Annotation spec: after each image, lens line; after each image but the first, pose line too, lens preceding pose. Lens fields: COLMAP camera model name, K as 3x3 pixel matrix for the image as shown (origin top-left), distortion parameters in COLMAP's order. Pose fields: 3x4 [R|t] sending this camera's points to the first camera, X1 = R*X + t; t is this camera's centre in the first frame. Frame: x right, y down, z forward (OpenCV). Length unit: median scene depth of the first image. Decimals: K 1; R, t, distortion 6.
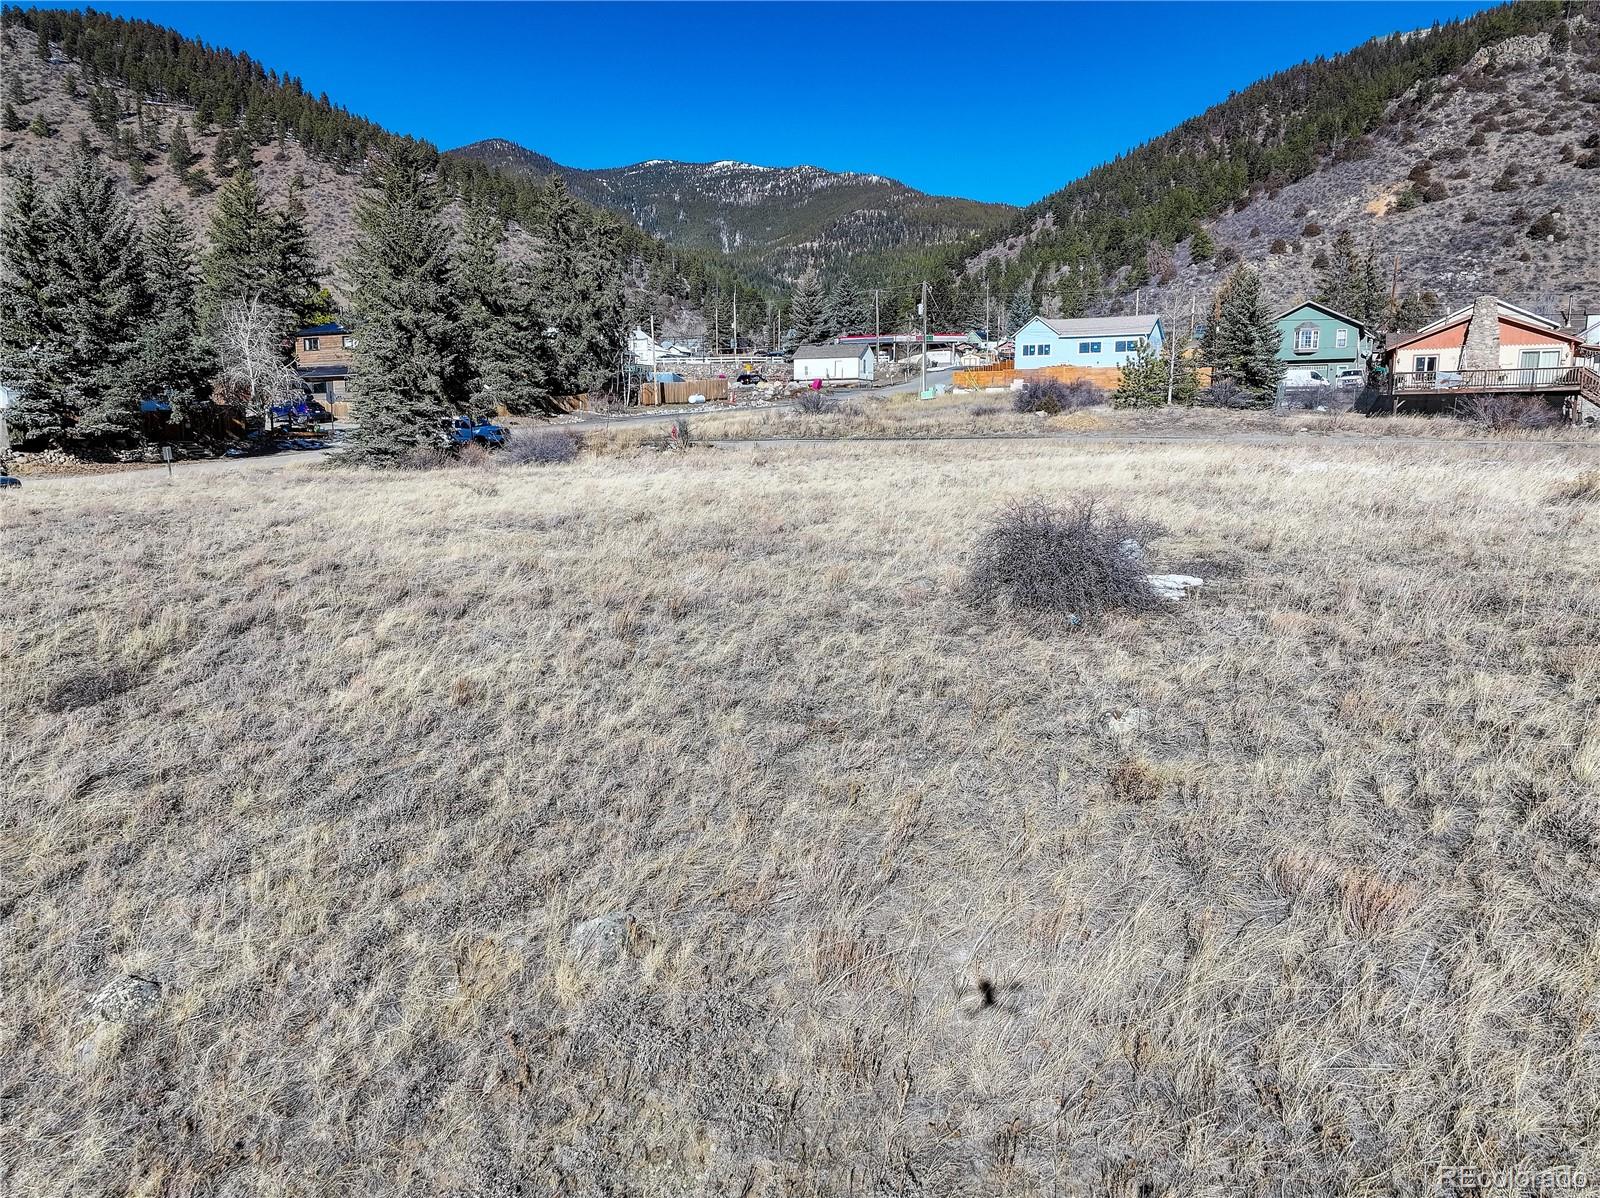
lens RADIAL K [[1125.8, 0, 805.4], [0, 1125.8, 594.7], [0, 0, 1]] dist [0.004070, 0.037087]
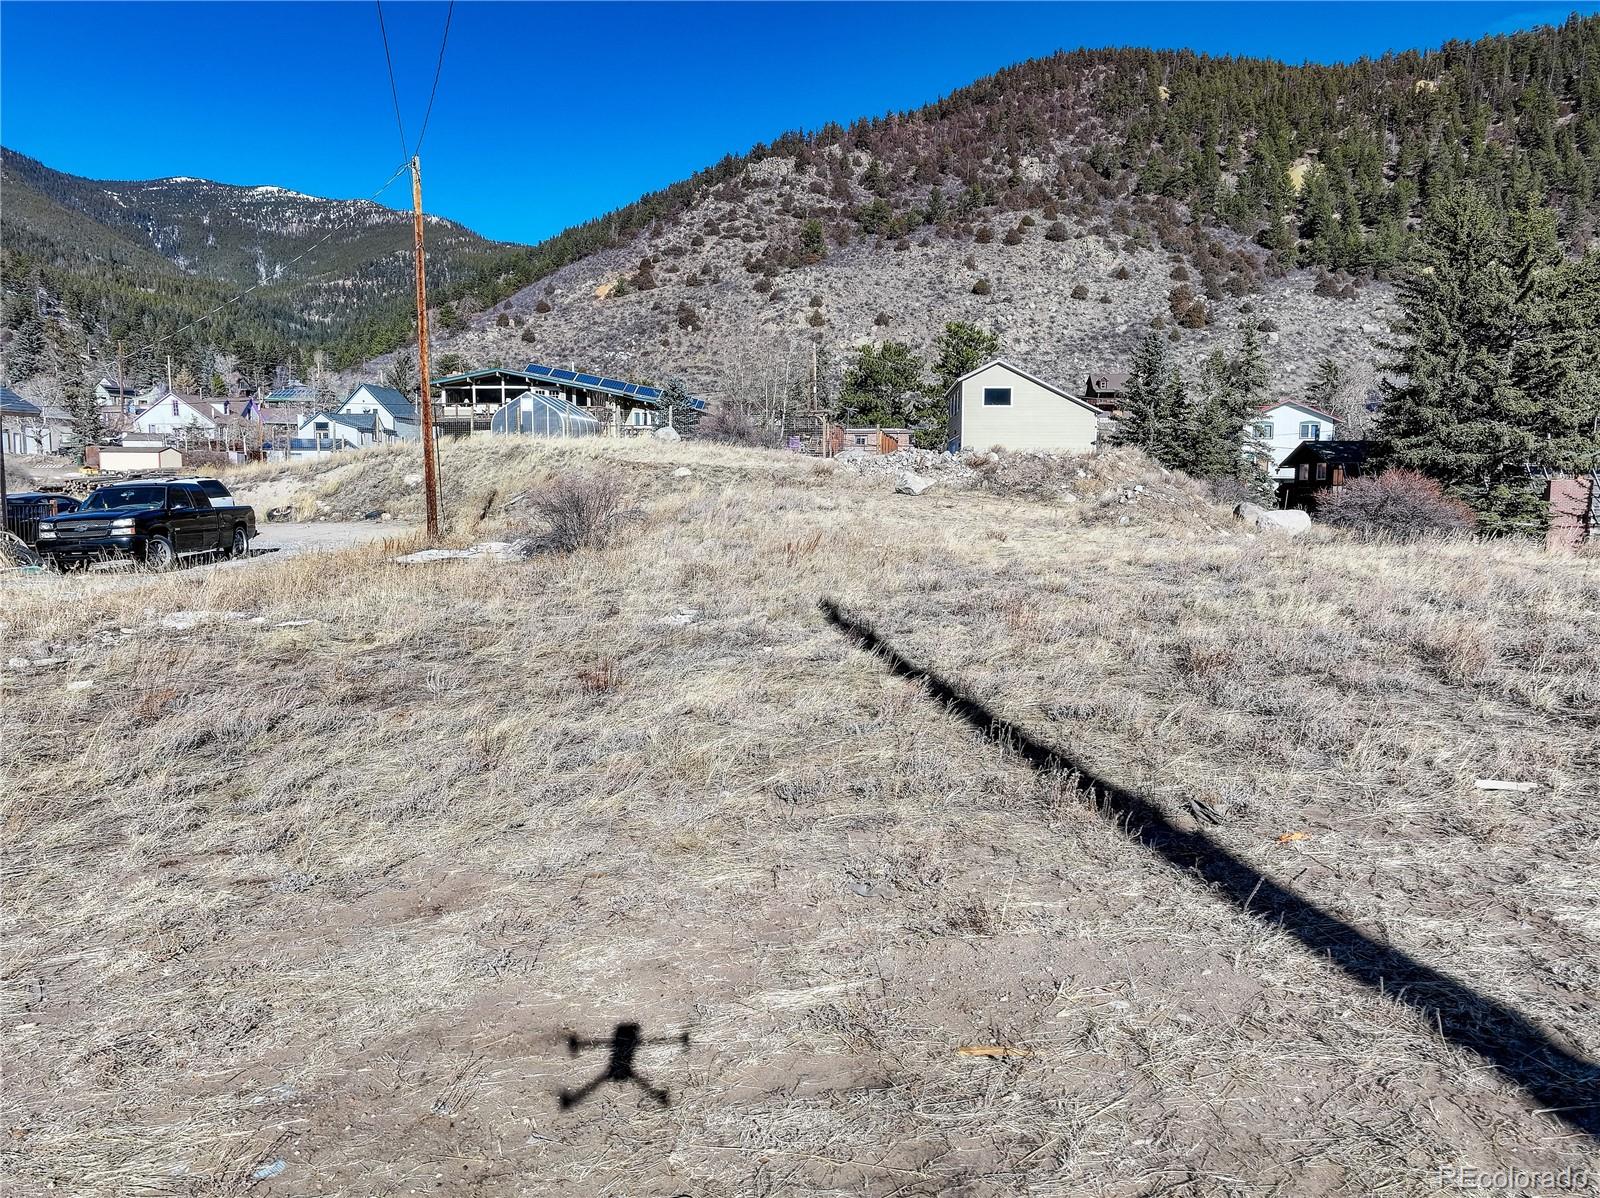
lens RADIAL K [[1125.8, 0, 805.4], [0, 1125.8, 594.7], [0, 0, 1]] dist [0.004070, 0.037087]
pose [[0.943490, -0.028189, 0.330201, 0.319681], [0.041452, 0.998589, -0.033195, 0.013085], [-0.328799, 0.045006, 0.943327, -0.137699]]
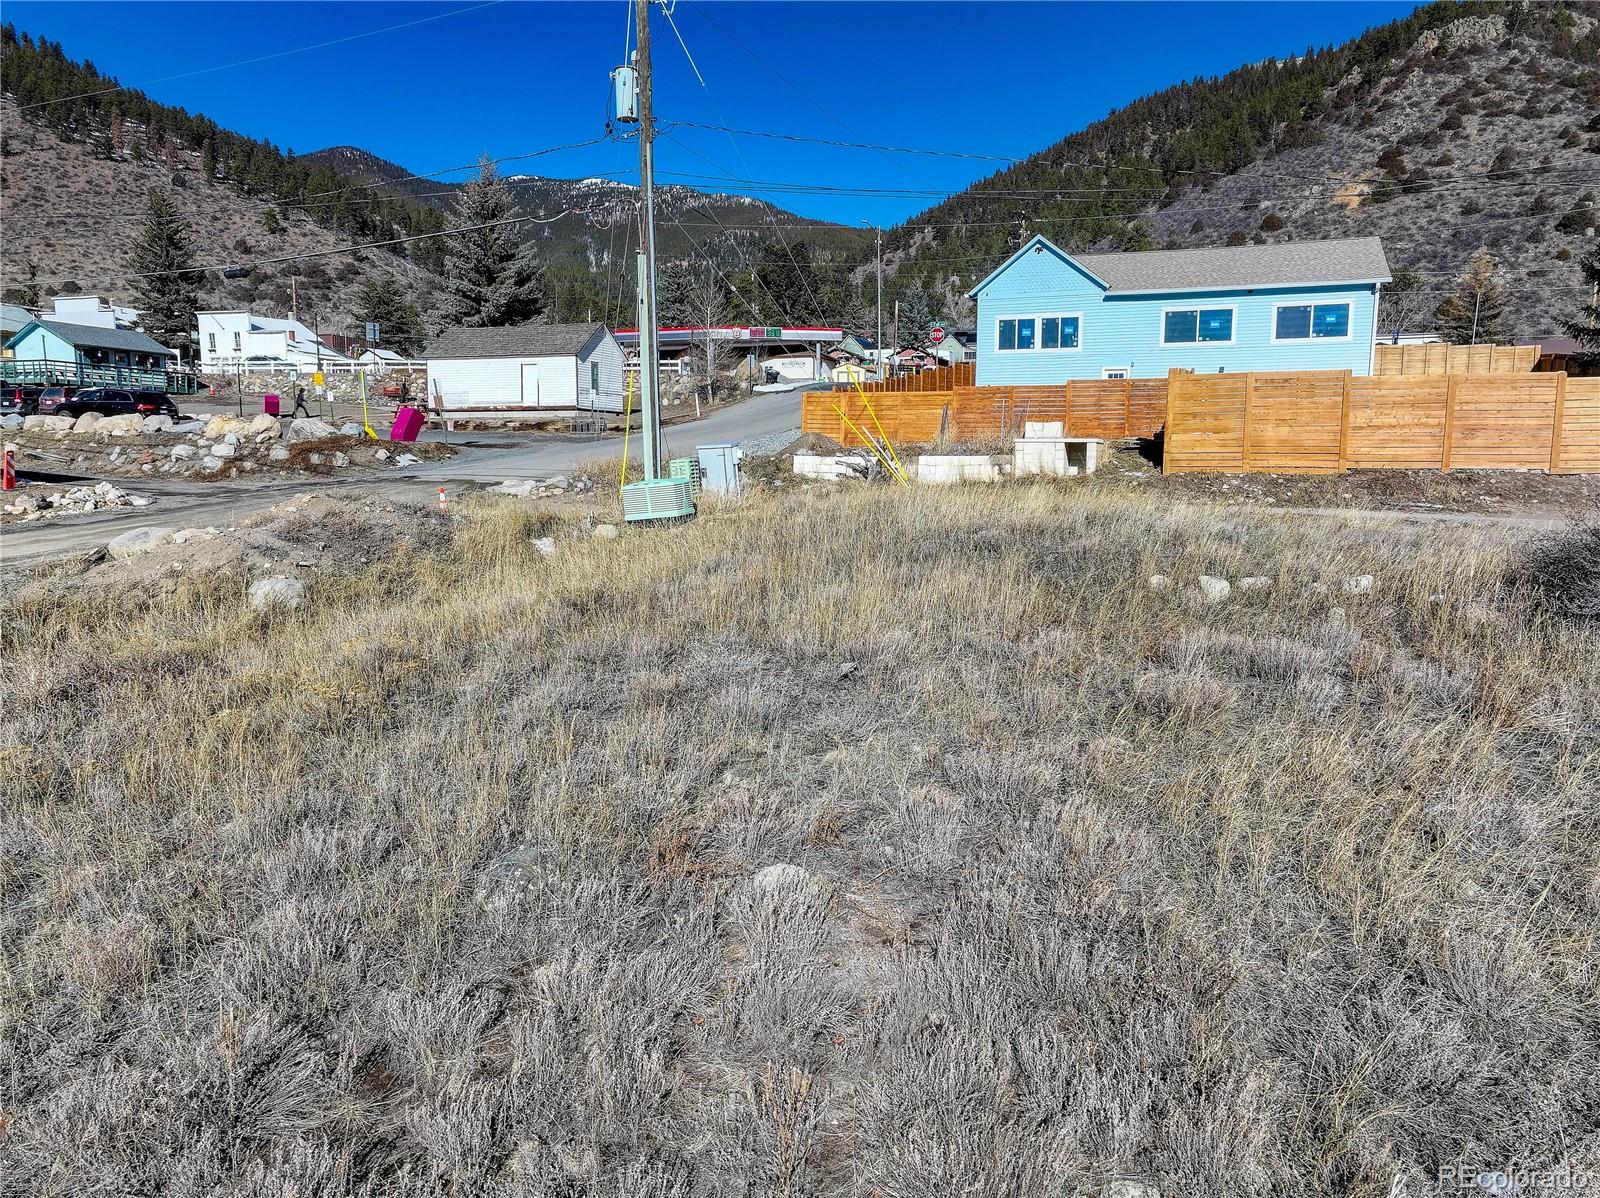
lens RADIAL K [[1124.9, 0, 806.1], [0, 1124.9, 592.9], [0, 0, 1]] dist [0.011532, 0.025008]
pose [[0.994145, -0.008567, 0.107710, 0.036983], [0.010989, 0.999699, -0.021917, -0.050660], [-0.107490, 0.022972, 0.993941, 0.258771]]
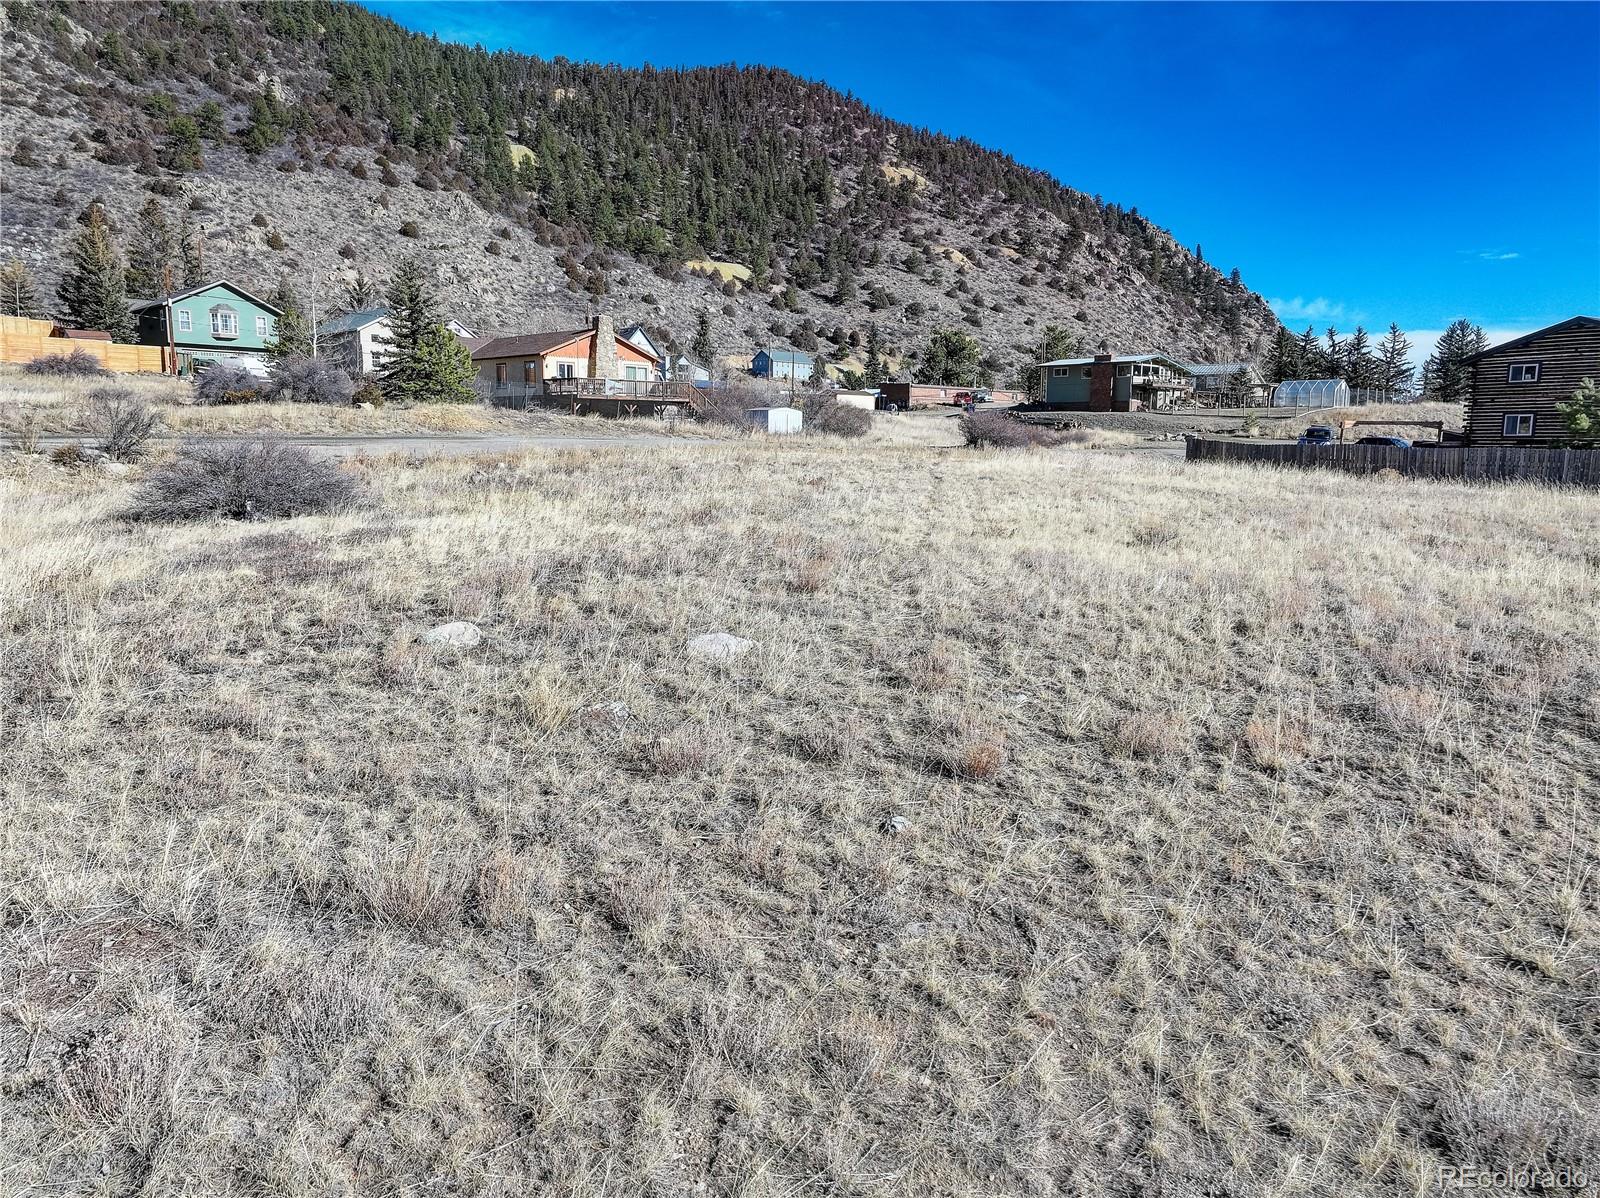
lens RADIAL K [[1125.8, 0, 805.4], [0, 1125.8, 594.7], [0, 0, 1]] dist [0.004070, 0.037087]
pose [[0.346350, -0.126421, 0.929548, -0.086904], [0.117520, 0.988919, 0.090708, -0.012788], [-0.930715, 0.077824, 0.357369, 0.086271]]
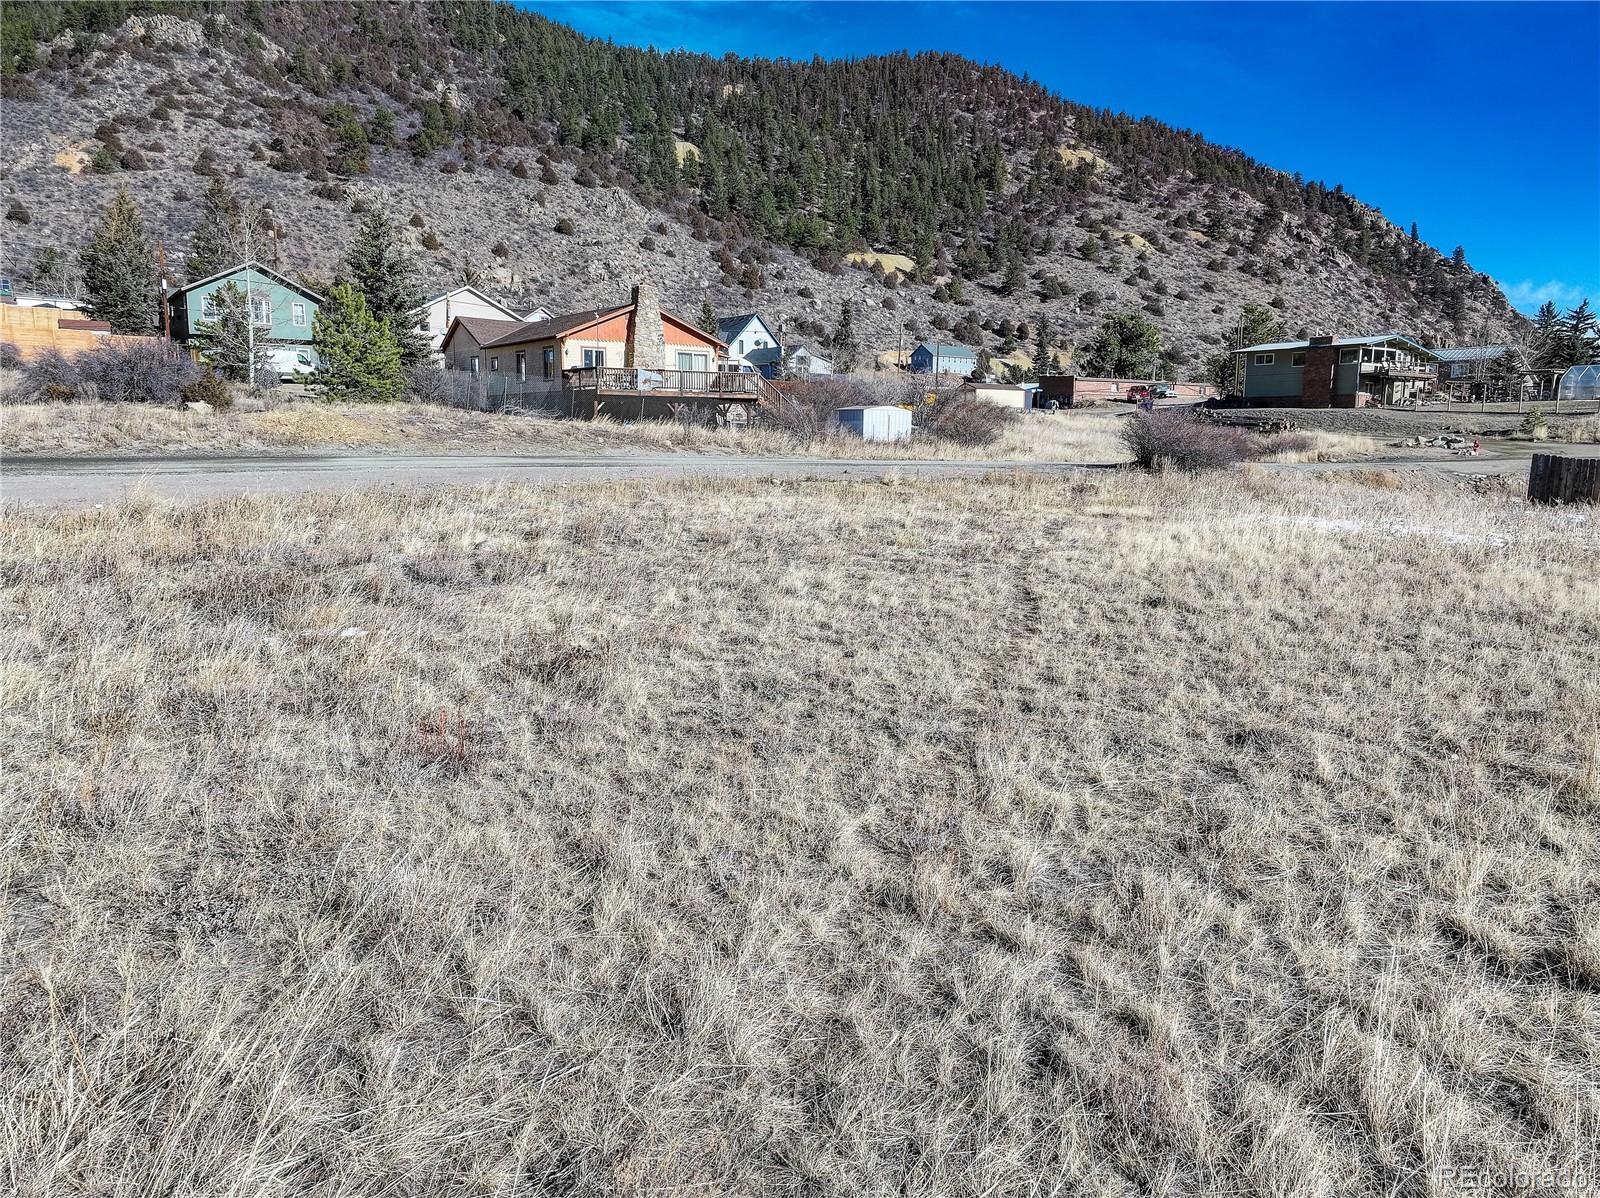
lens RADIAL K [[1125.8, 0, 805.4], [0, 1125.8, 594.7], [0, 0, 1]] dist [0.004070, 0.037087]
pose [[0.482037, -0.120129, 0.867877, -0.024360], [0.110505, 0.990981, 0.075792, -0.016276], [-0.869154, 0.059371, 0.490964, 0.098501]]
